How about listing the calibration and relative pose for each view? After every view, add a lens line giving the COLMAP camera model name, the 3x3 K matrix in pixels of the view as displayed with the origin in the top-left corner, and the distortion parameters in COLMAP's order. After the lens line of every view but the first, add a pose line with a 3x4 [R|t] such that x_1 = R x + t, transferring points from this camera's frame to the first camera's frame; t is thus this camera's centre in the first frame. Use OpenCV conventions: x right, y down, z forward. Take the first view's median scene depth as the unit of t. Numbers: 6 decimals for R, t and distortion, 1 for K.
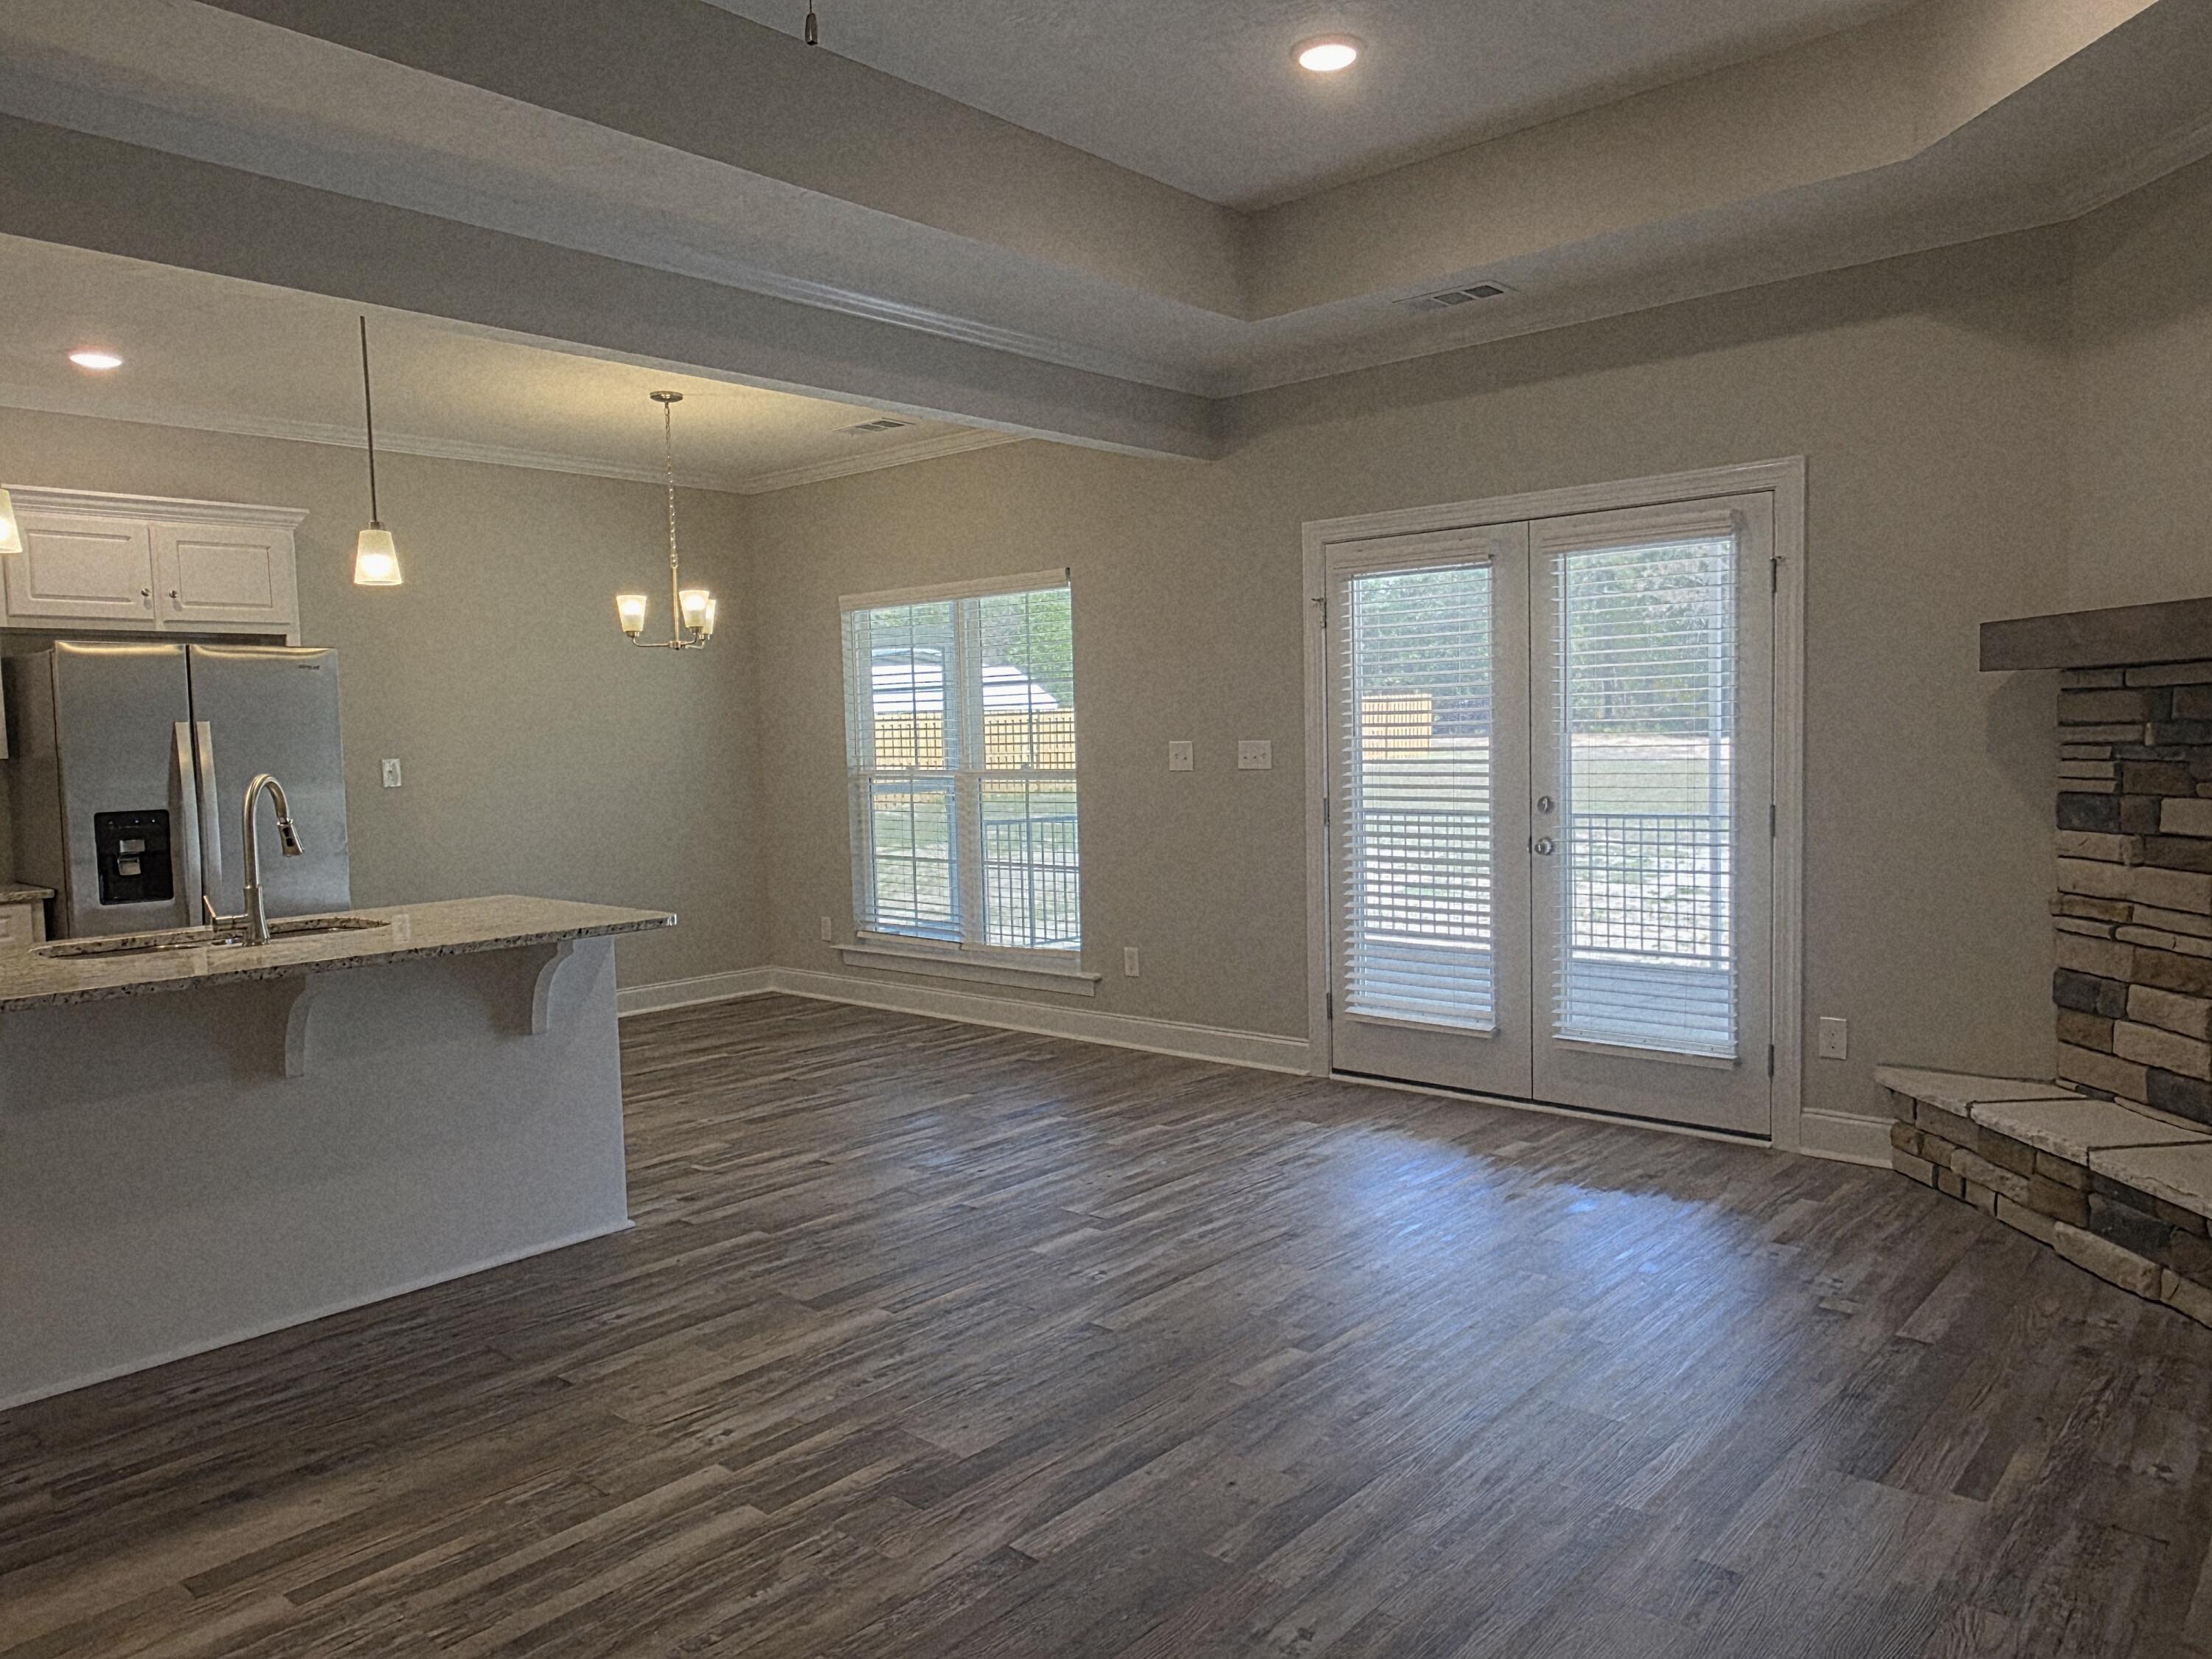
lens RADIAL K [[1556.9, 0, 1106.0], [0, 1556.9, 829.5], [0, 0, 1]] dist [0.042897, 0.000314]
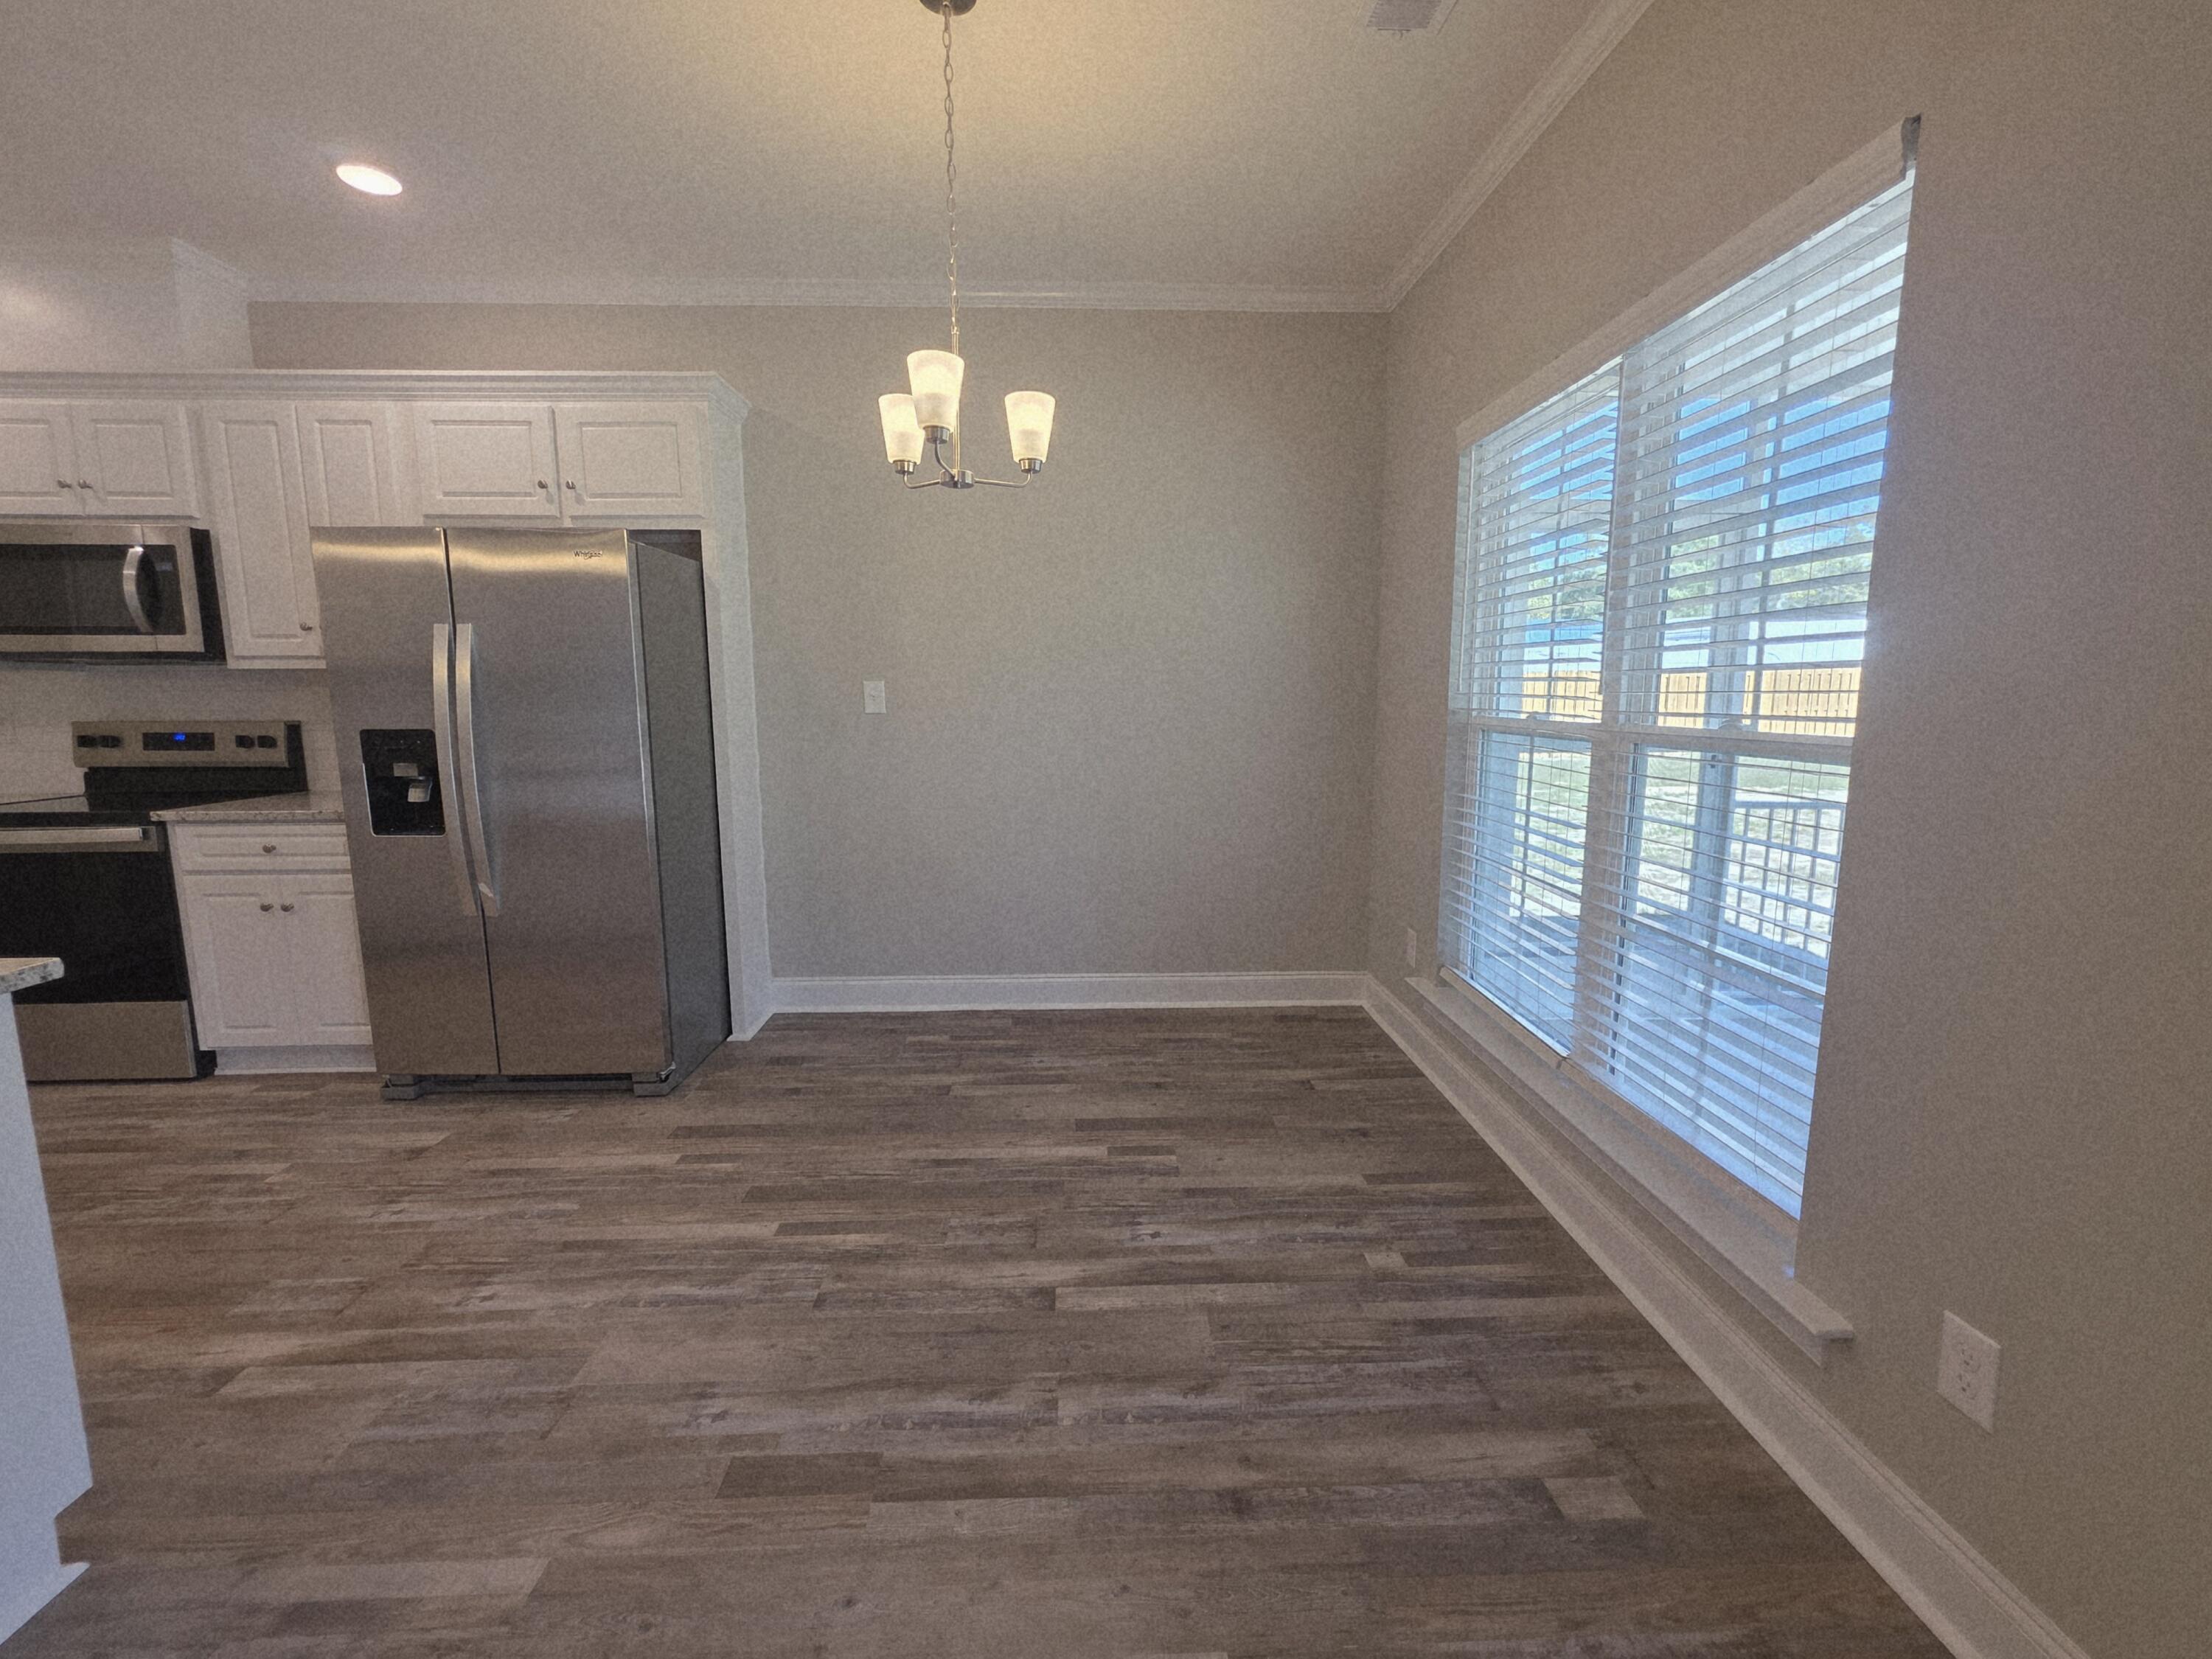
lens RADIAL K [[949.6, 0, 1106.7], [0, 949.6, 822.9], [0, 0, 1]] dist [0.001706, 0.000428]
pose [[0.690000, 0.122700, -0.713333, 0.024765], [-0.060651, 0.991862, 0.111943, -0.044763], [0.721264, -0.033976, 0.691827, 0.969946]]
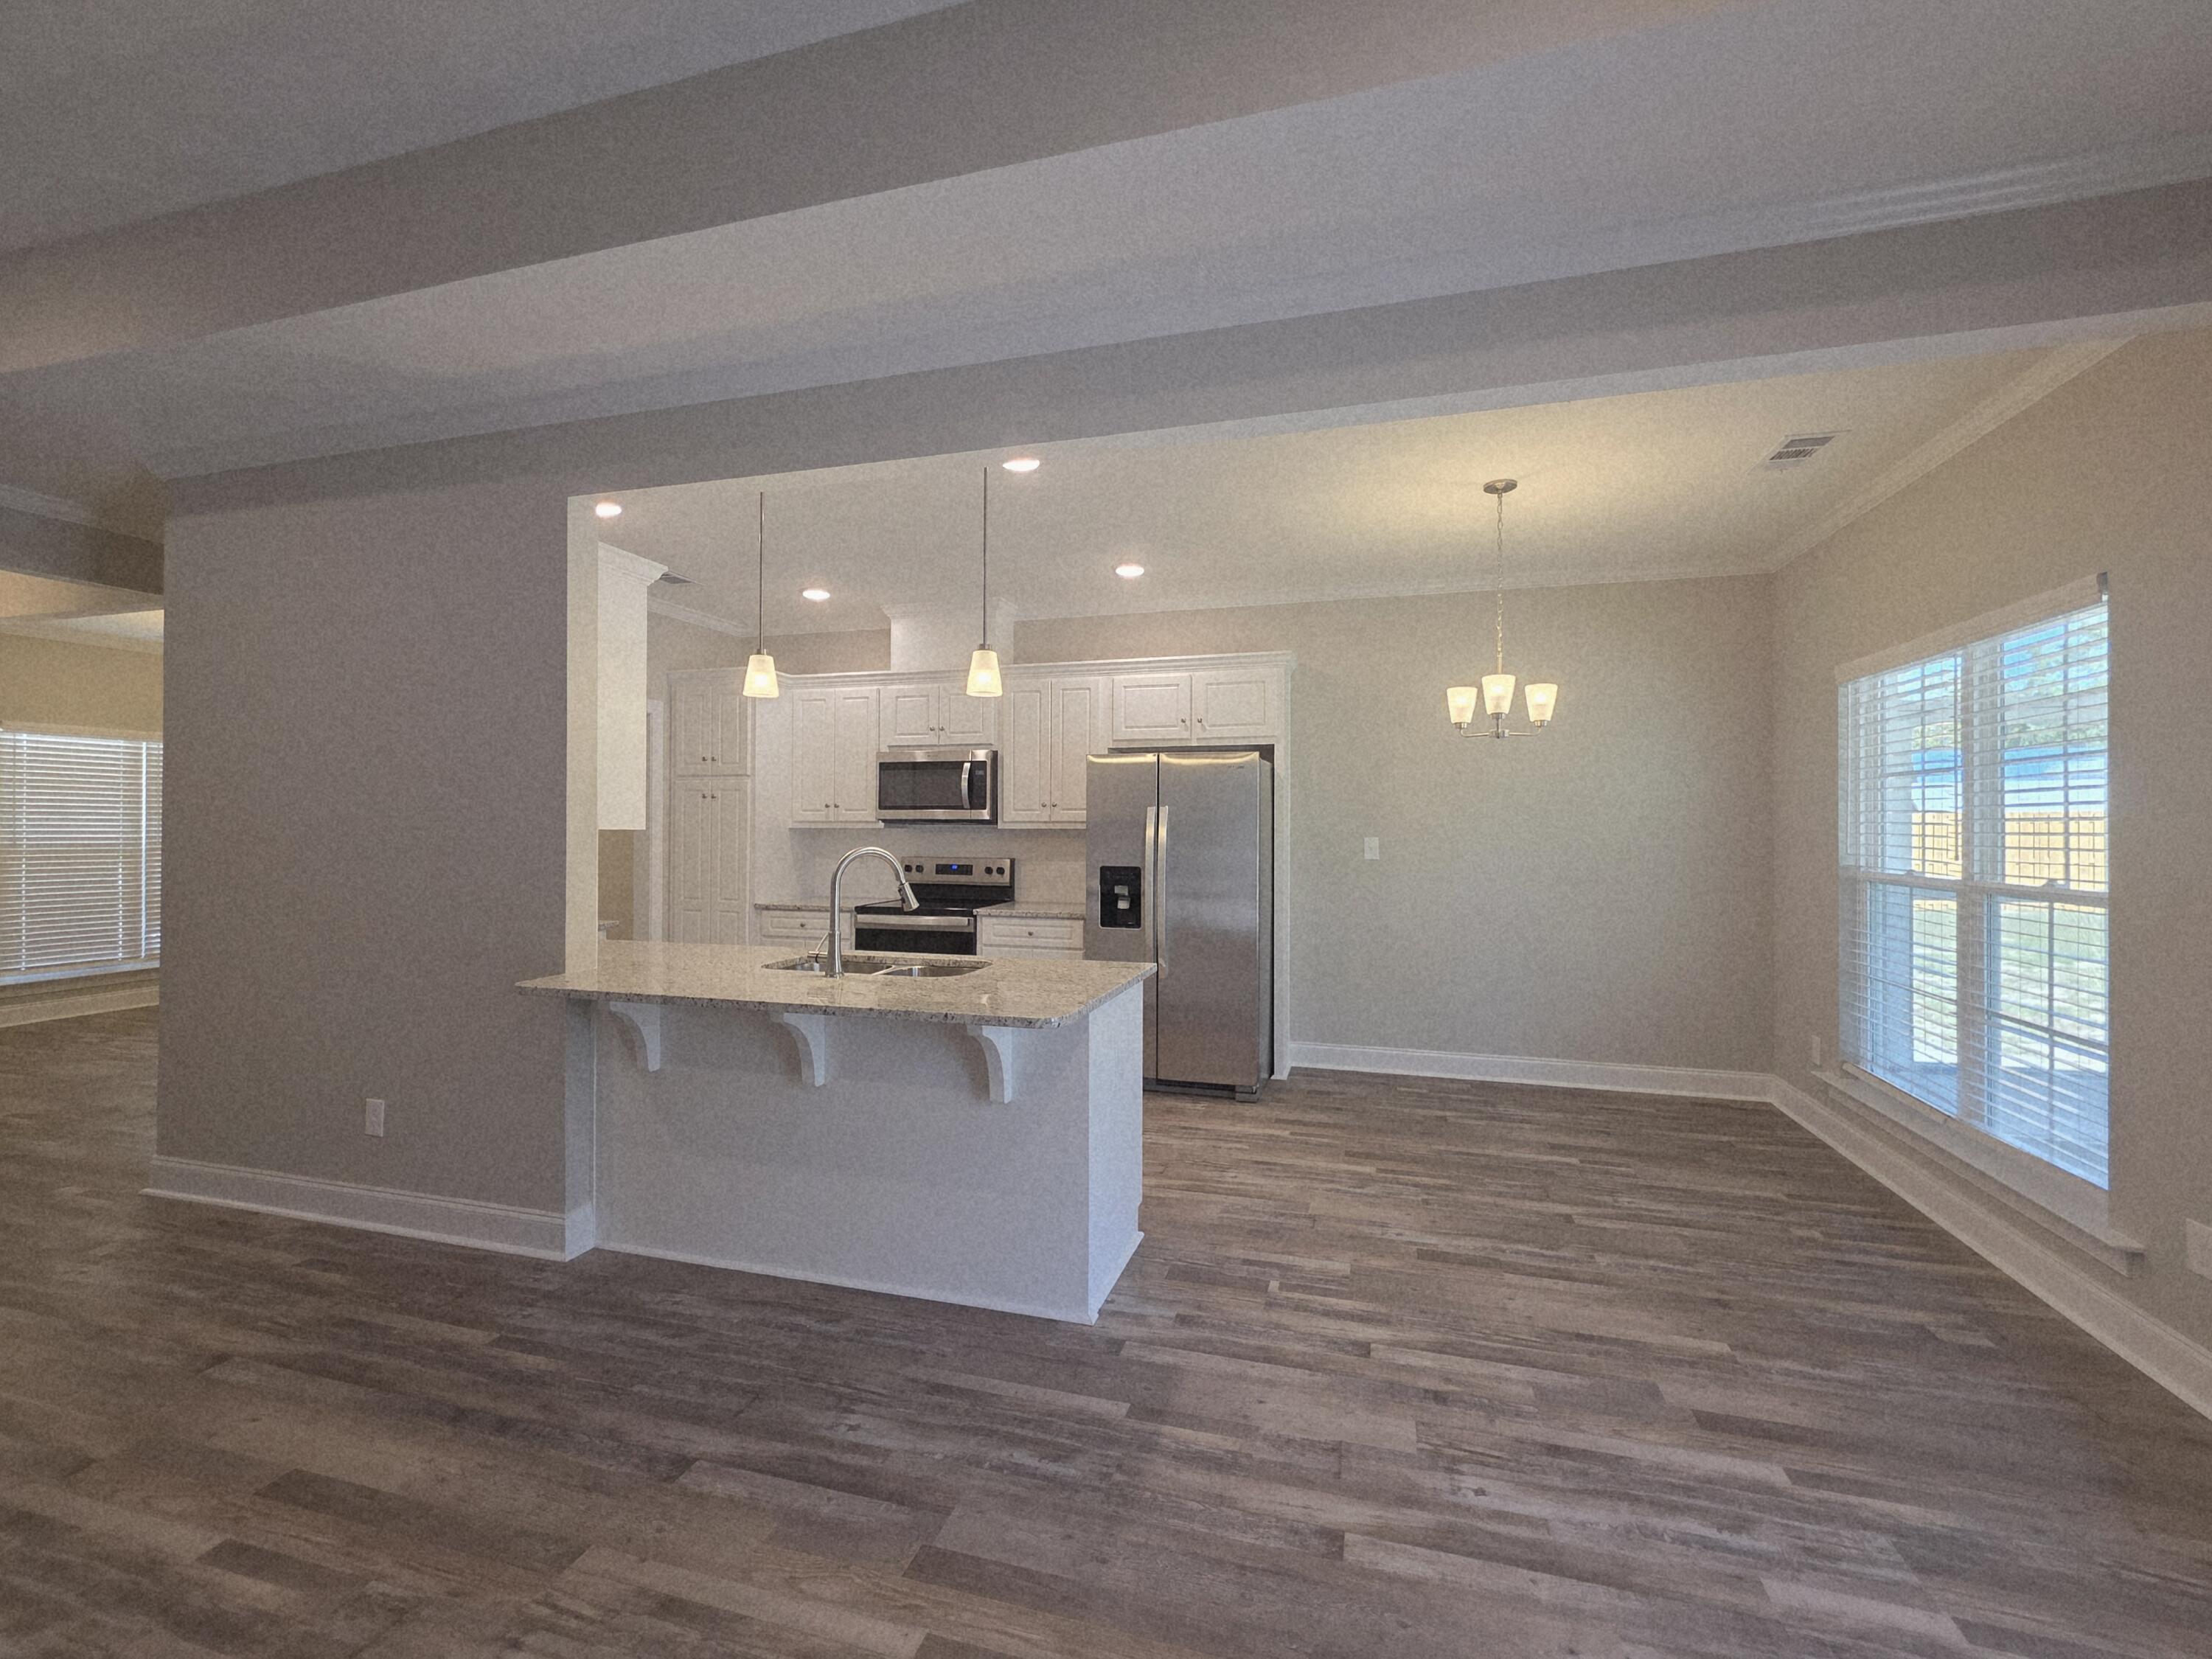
lens RADIAL K [[949.6, 0, 1106.7], [0, 949.6, 822.9], [0, 0, 1]] dist [0.001706, 0.000428]
pose [[0.427740, 0.023569, -0.903595, 0.199343], [-0.071440, 0.997414, -0.007801, -0.047353], [0.901074, 0.067890, 0.428317, 0.634340]]
